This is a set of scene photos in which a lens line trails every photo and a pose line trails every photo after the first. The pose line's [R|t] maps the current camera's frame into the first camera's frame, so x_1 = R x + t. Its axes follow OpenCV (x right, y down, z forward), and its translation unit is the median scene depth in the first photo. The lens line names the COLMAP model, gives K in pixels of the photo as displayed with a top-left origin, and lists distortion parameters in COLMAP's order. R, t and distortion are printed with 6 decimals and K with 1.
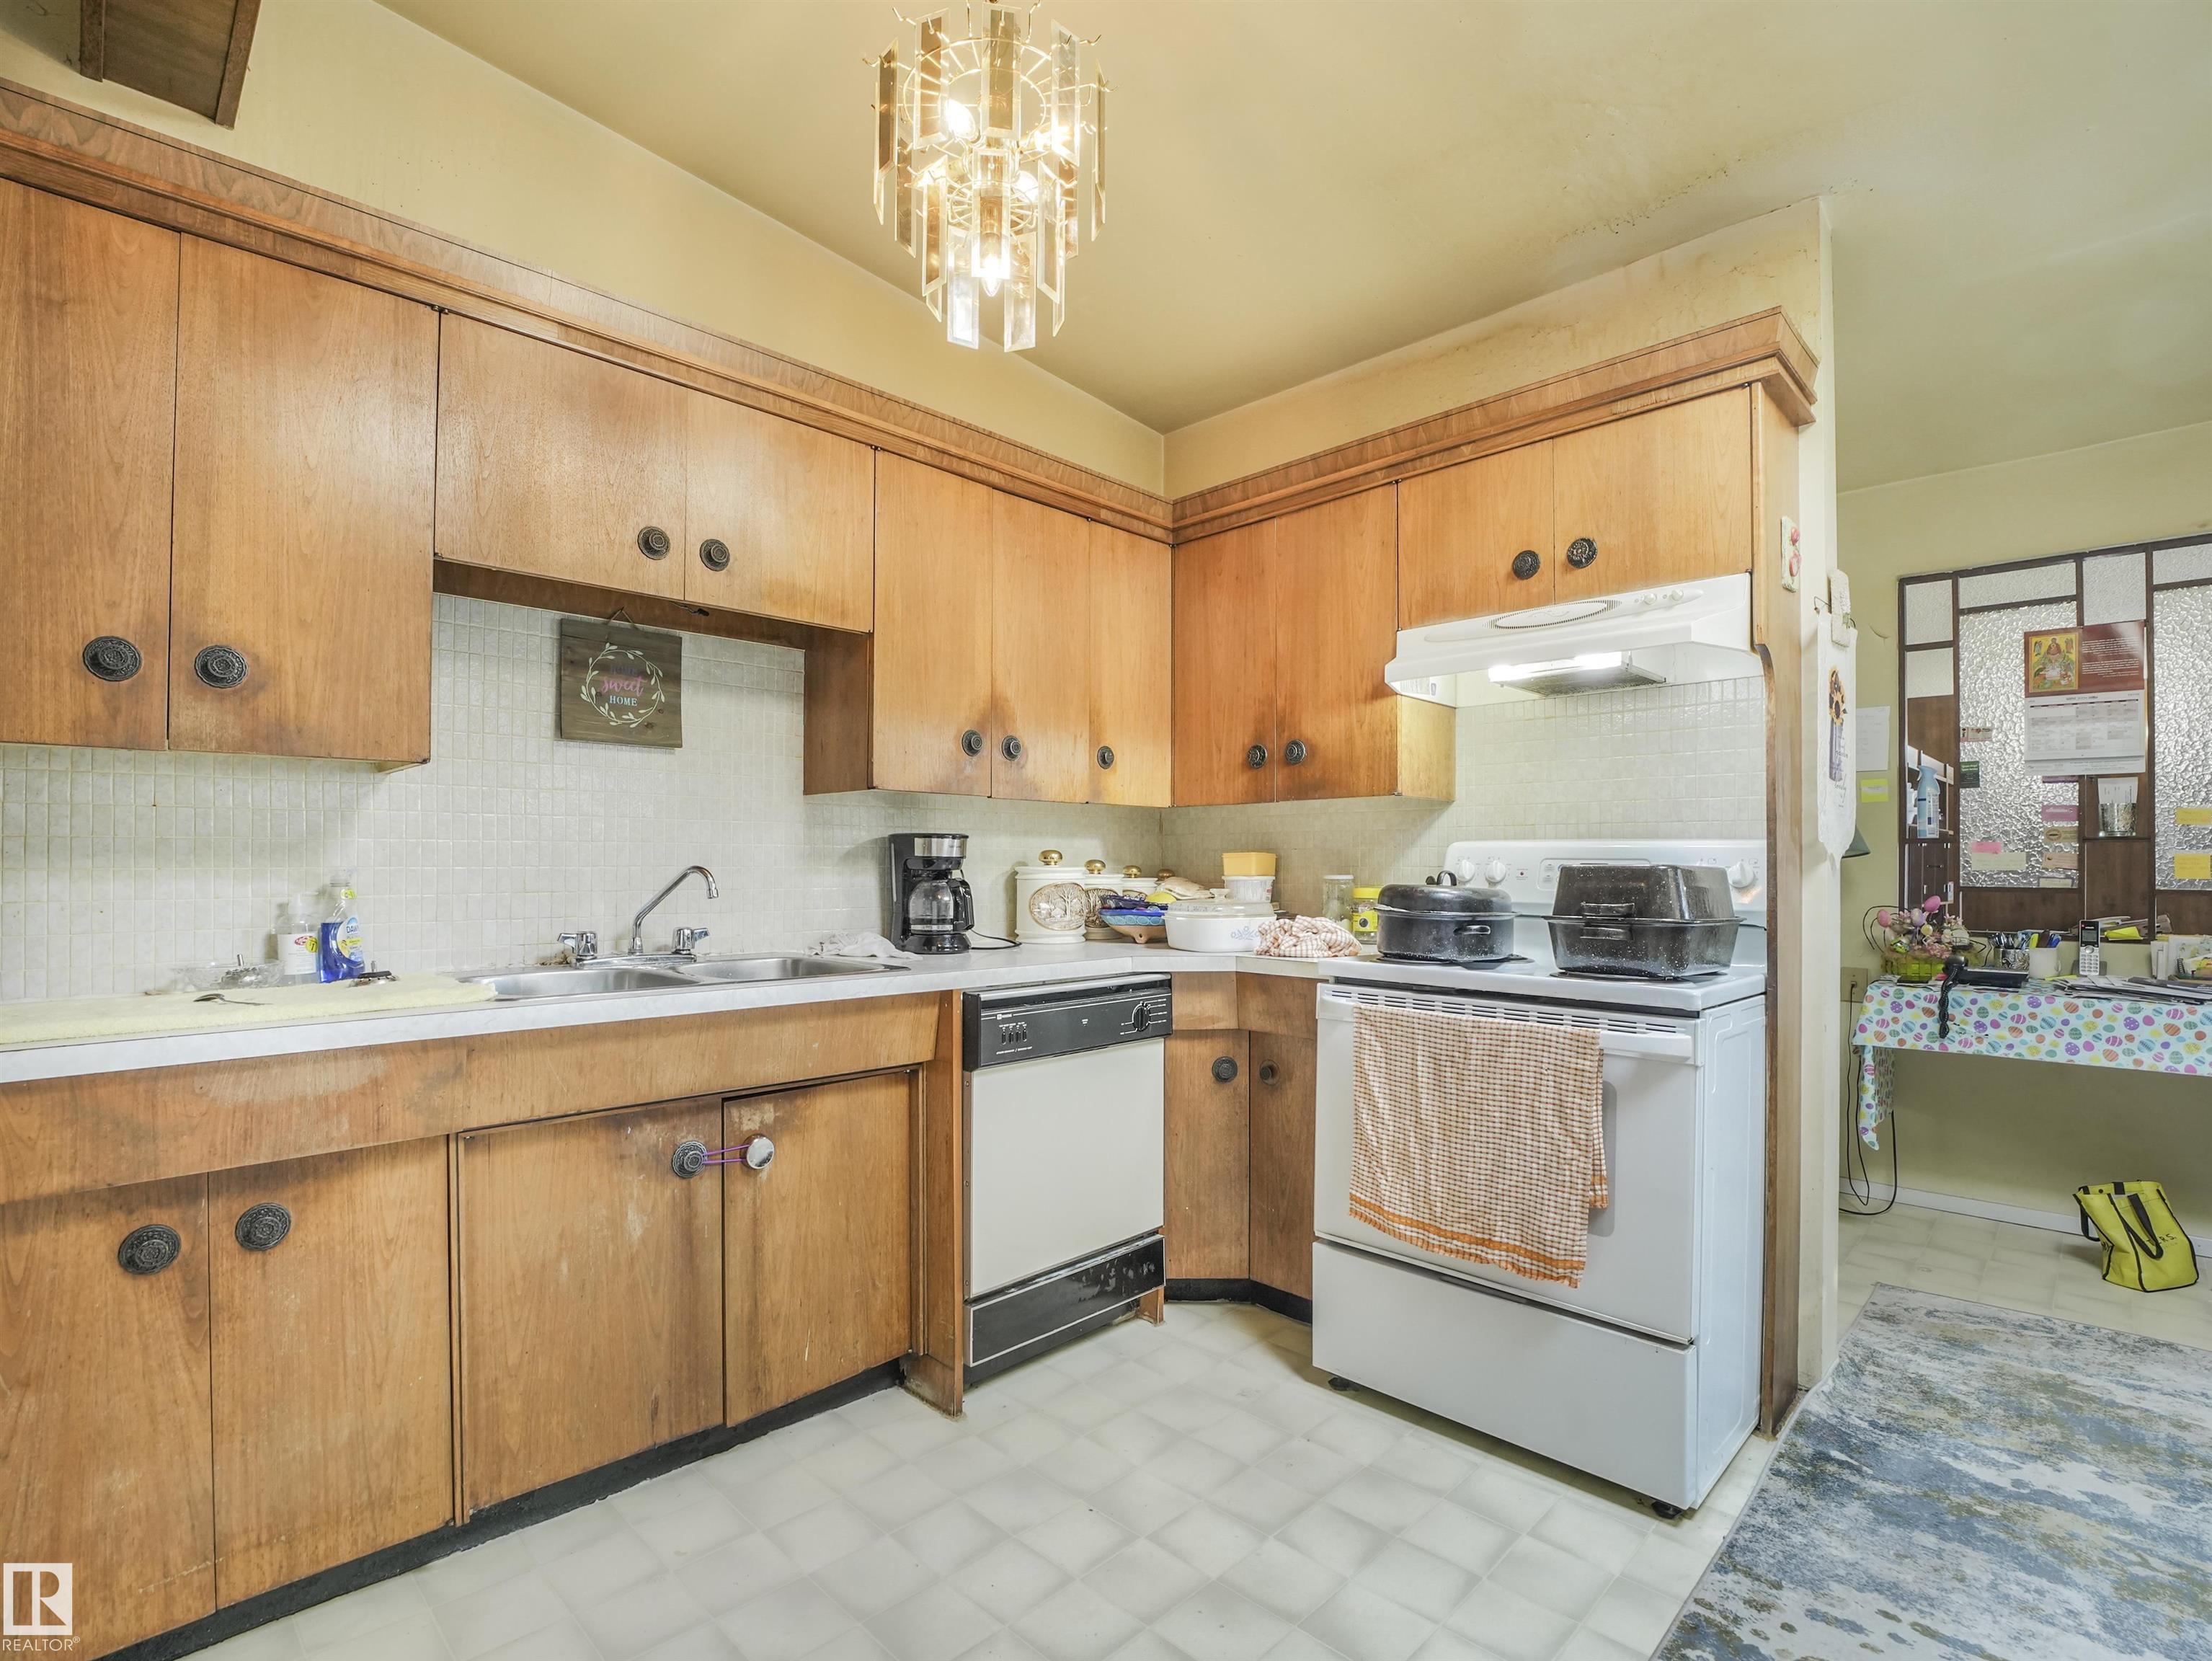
lens RADIAL K [[1027.7, 0, 1100.8], [0, 1027.7, 853.9], [0, 0, 1]] dist [-0.054541, -0.000476]
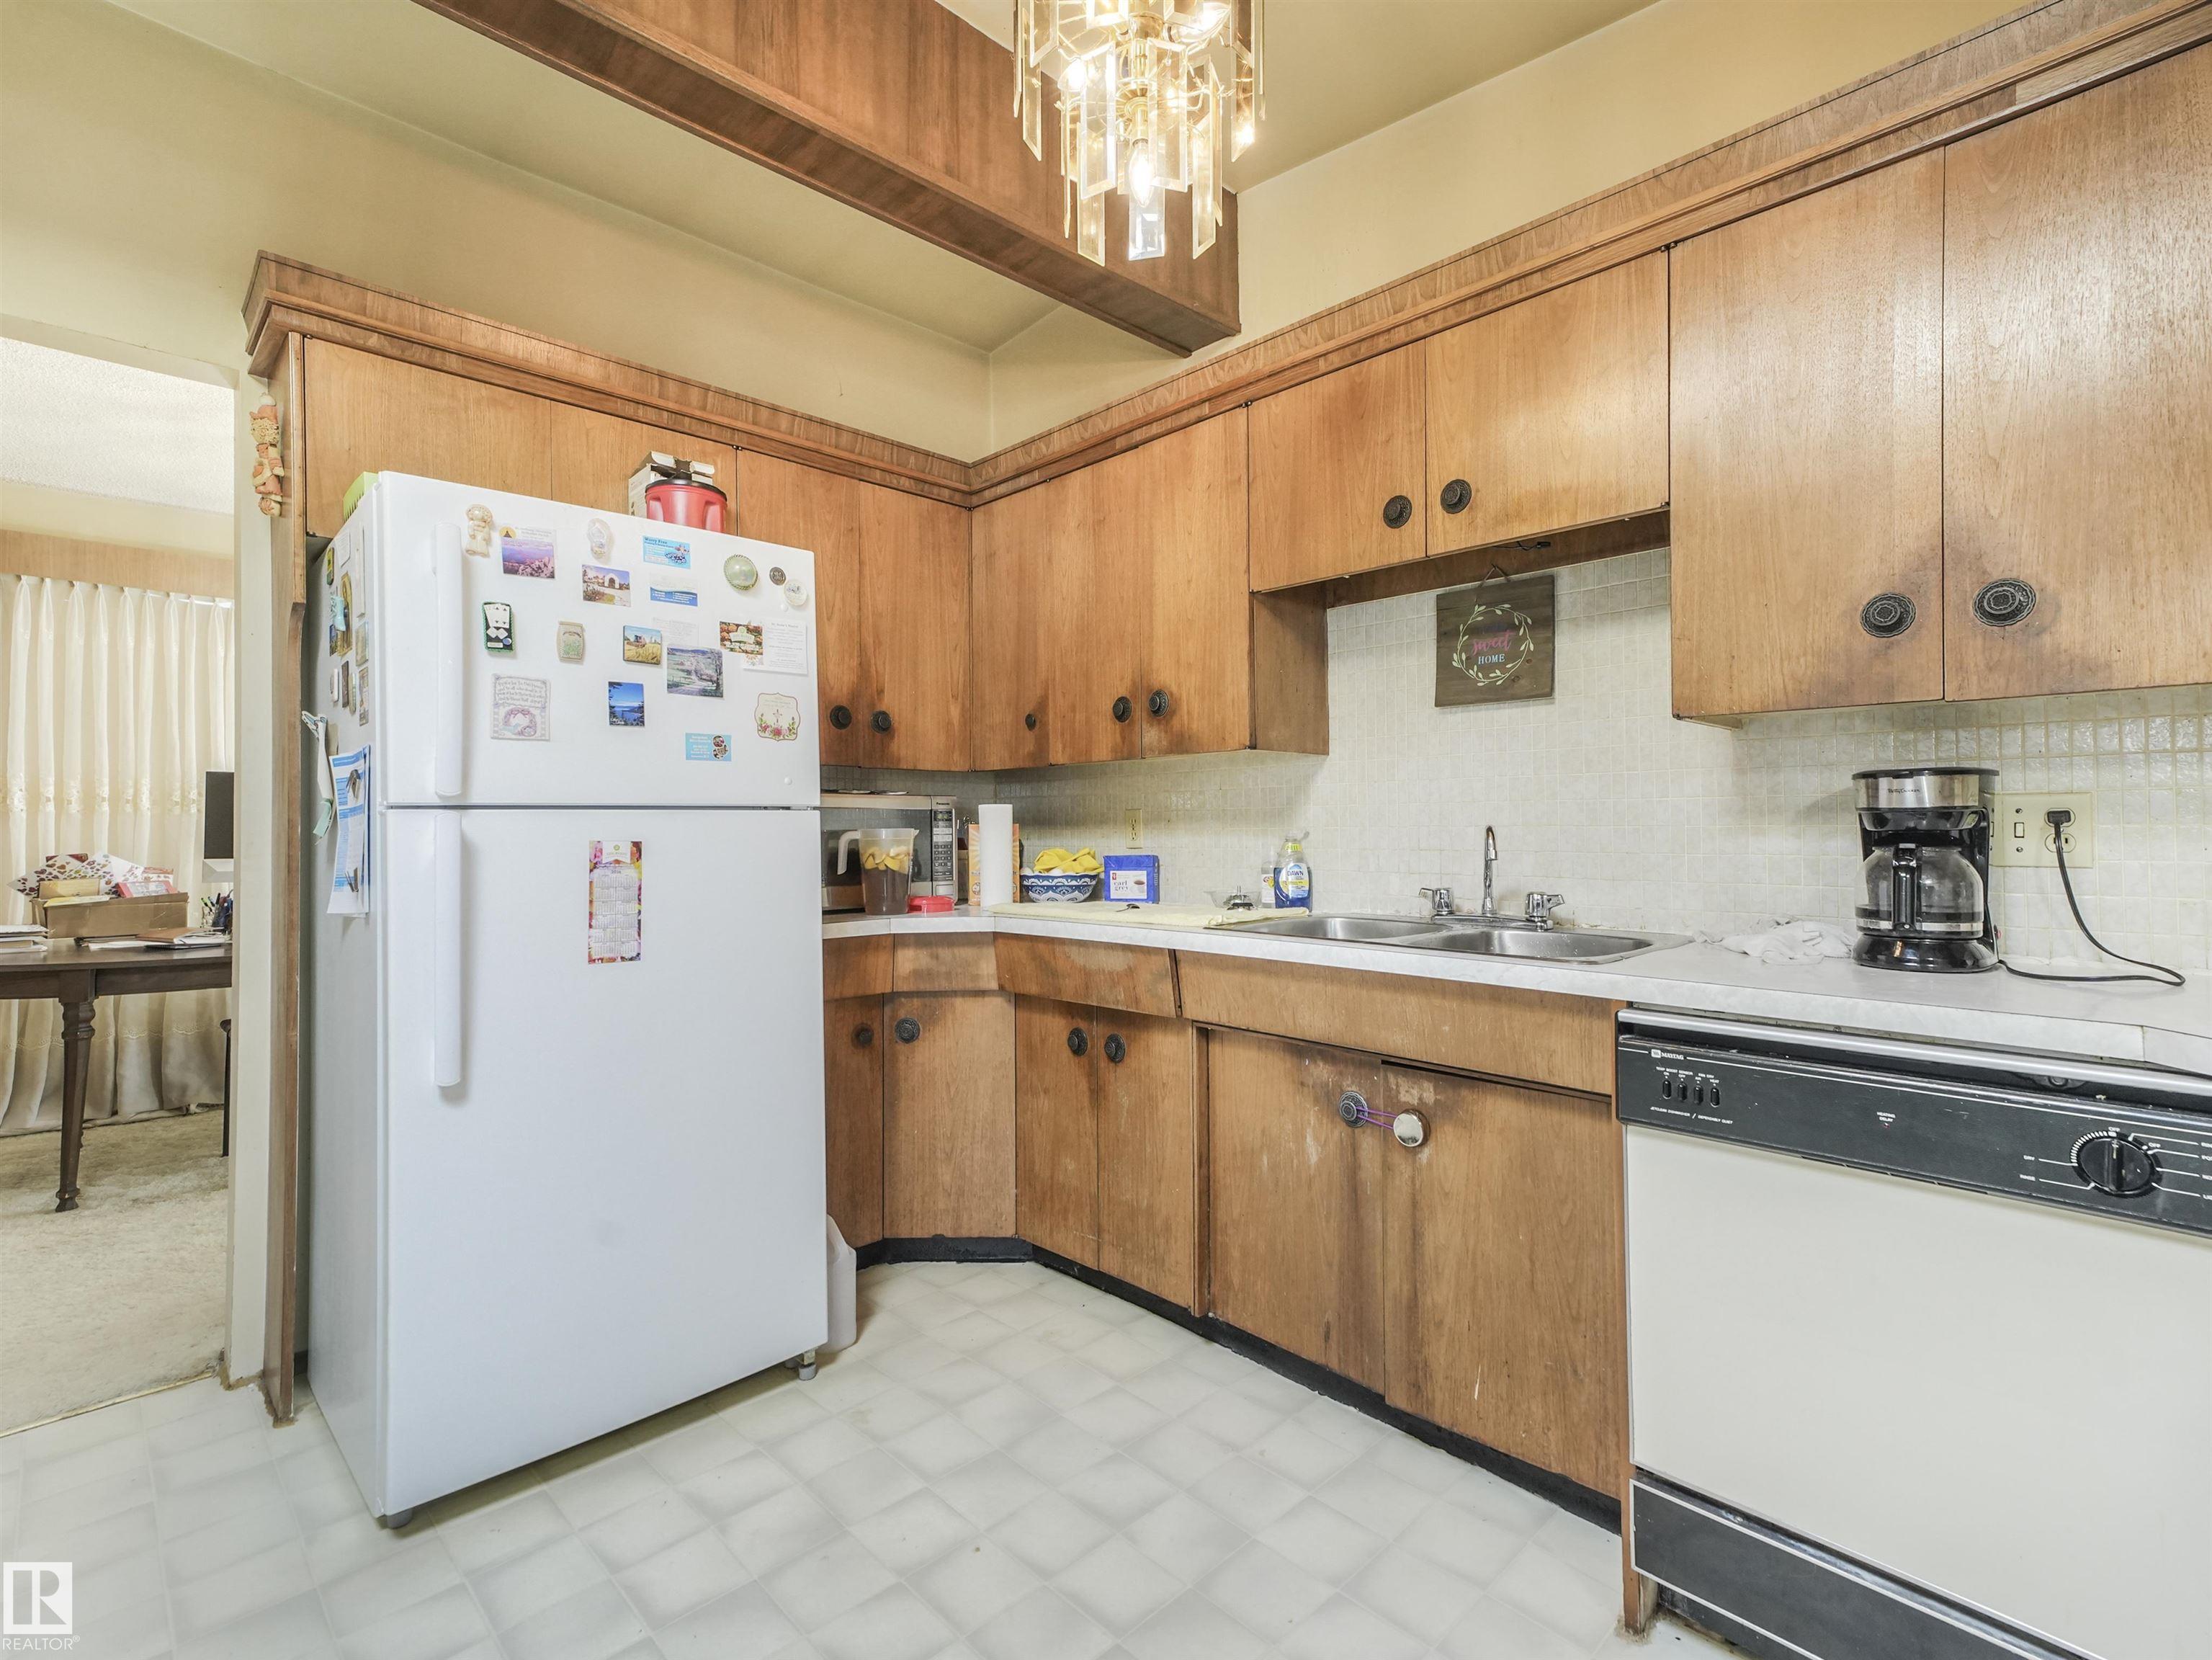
lens RADIAL K [[1021.8, 0, 1101.9], [0, 1021.8, 820.7], [0, 0, 1]] dist [-0.014821, 0.002393]
pose [[-0.024210, -0.011828, -0.999637, 0.599506], [0.011620, 0.999859, -0.012112, 0.016180], [0.999639, -0.011909, -0.024069, 0.722442]]
